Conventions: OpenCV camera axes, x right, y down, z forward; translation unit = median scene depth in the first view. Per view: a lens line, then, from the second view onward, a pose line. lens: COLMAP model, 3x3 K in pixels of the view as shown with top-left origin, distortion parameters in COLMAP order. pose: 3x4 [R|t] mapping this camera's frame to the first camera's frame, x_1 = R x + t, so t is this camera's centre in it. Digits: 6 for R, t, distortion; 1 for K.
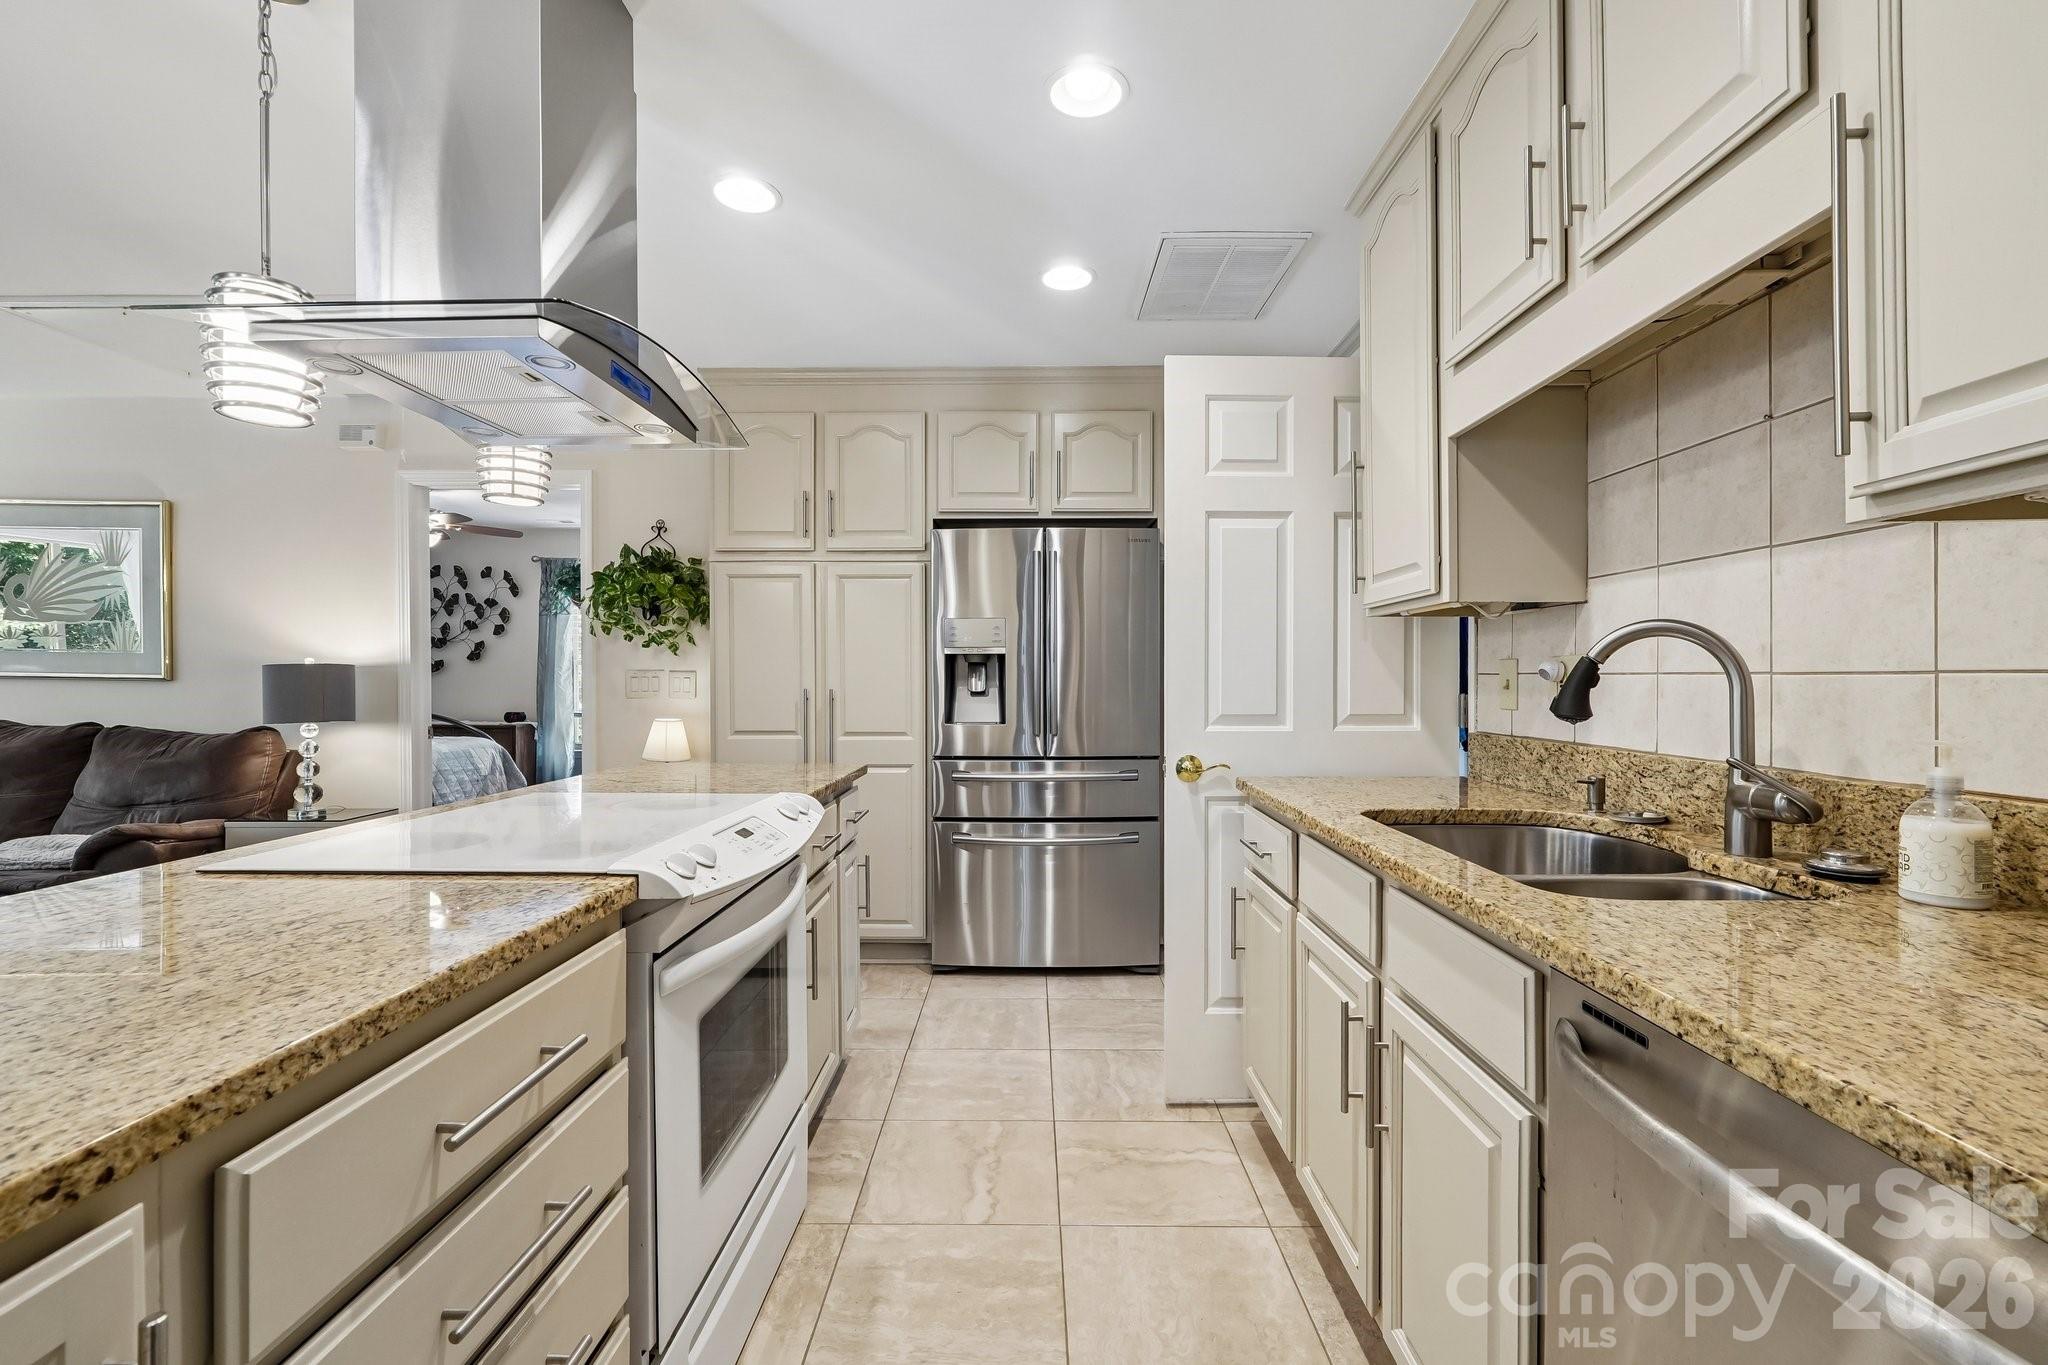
lens RADIAL K [[873.3, 0, 1019.3], [0, 873.3, 678.8], [0, 0, 1]] dist [-0.013508, 0.004628]
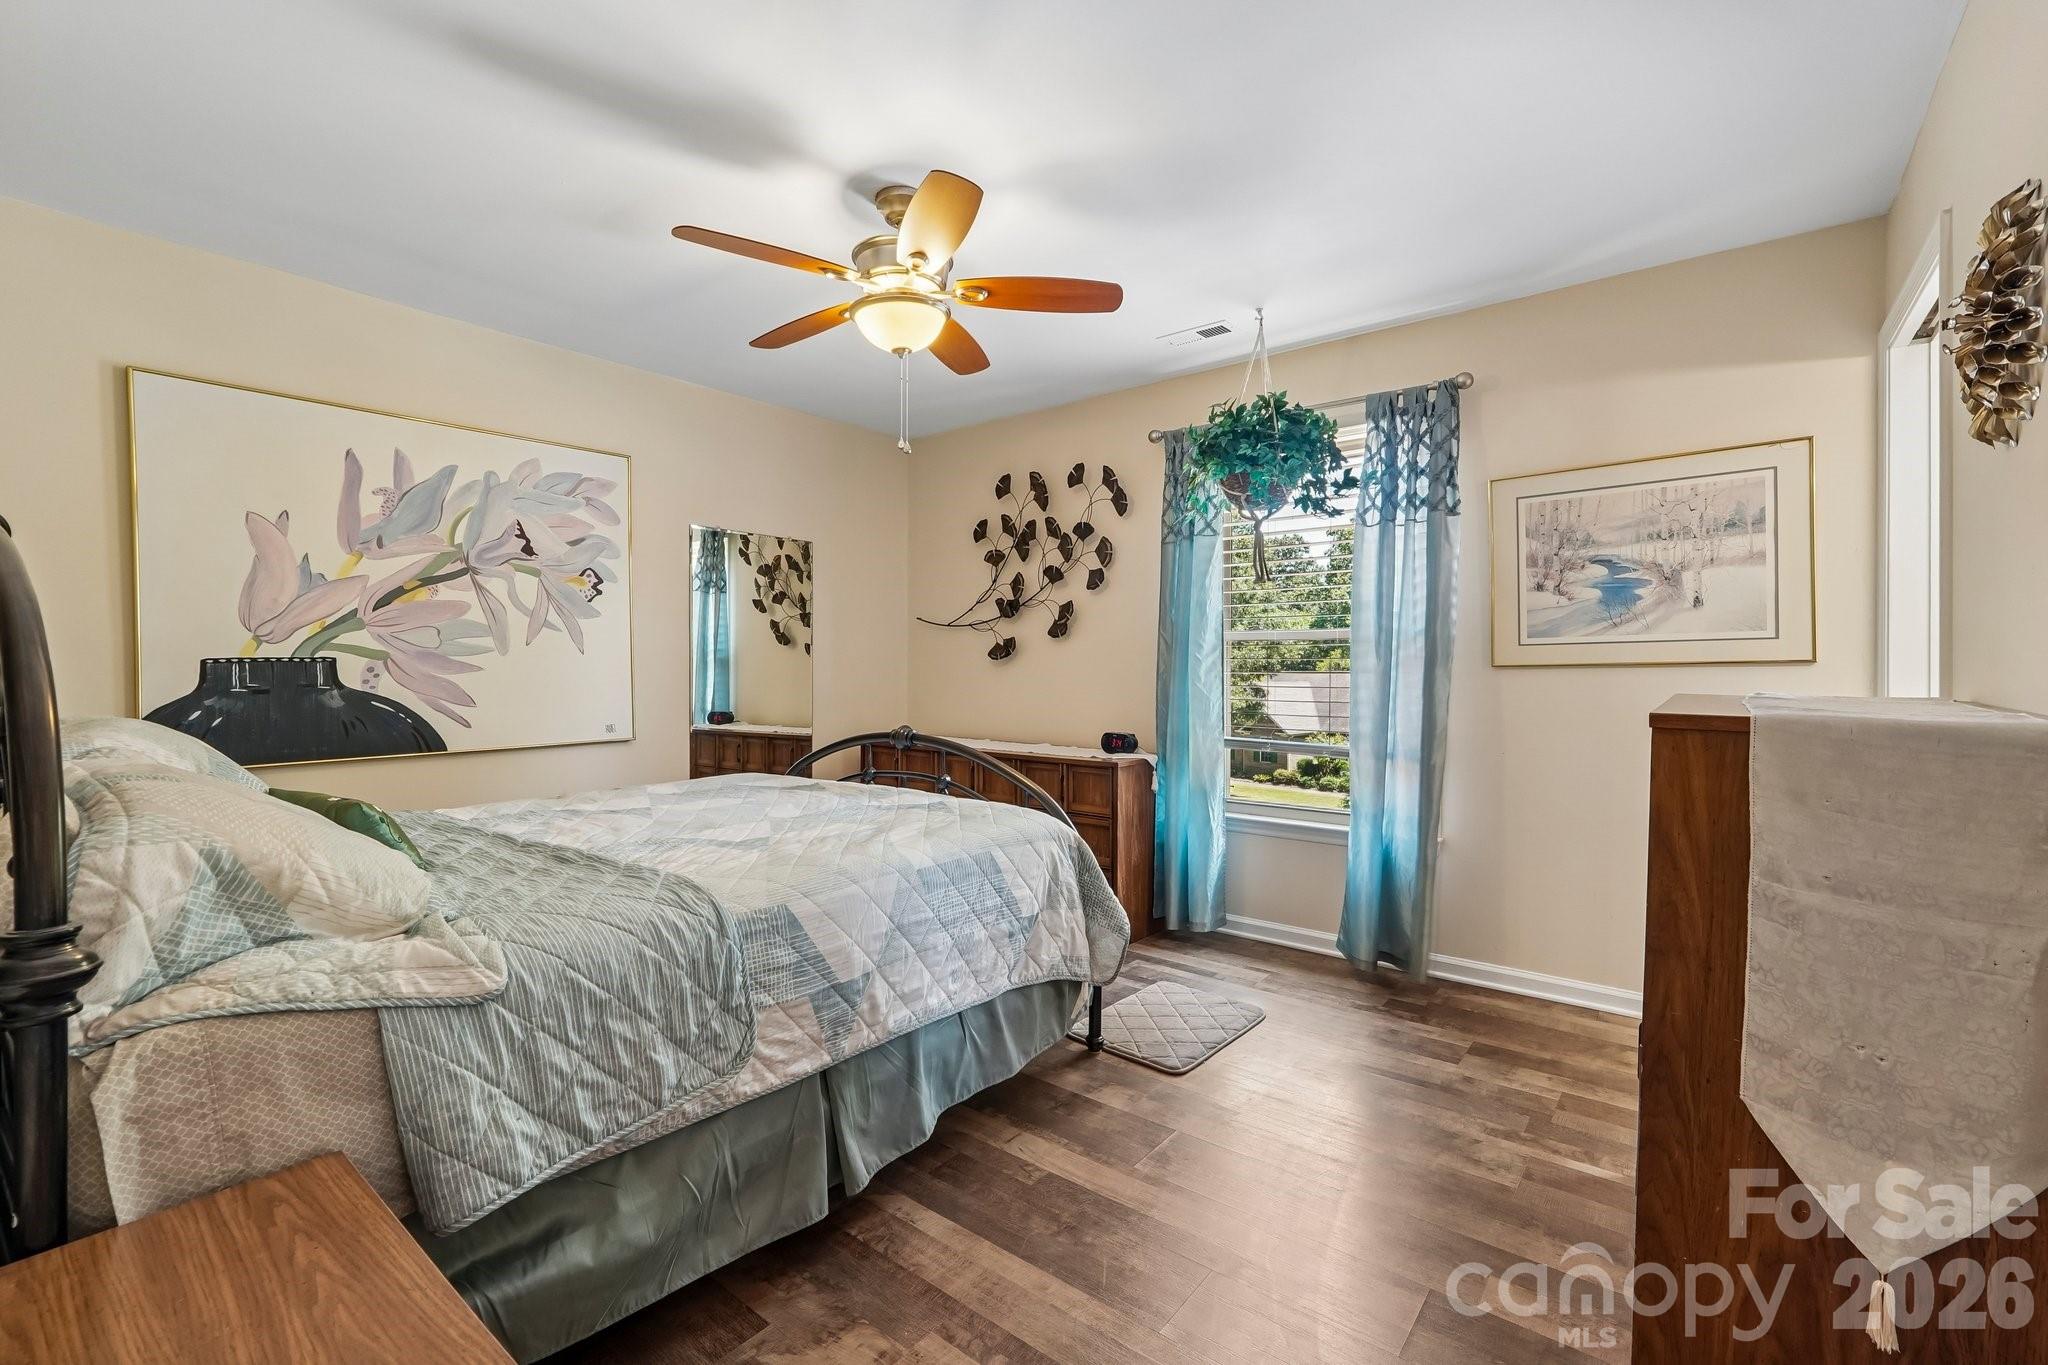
lens RADIAL K [[873.3, 0, 1024.2], [0, 873.3, 679.5], [0, 0, 1]] dist [-0.013508, 0.004628]
pose [[0.788645, 0.005039, -0.614828, -0.298920], [-0.004113, 0.999987, 0.002919, 0.004892], [0.614835, 0.000227, 0.788656, 0.544481]]
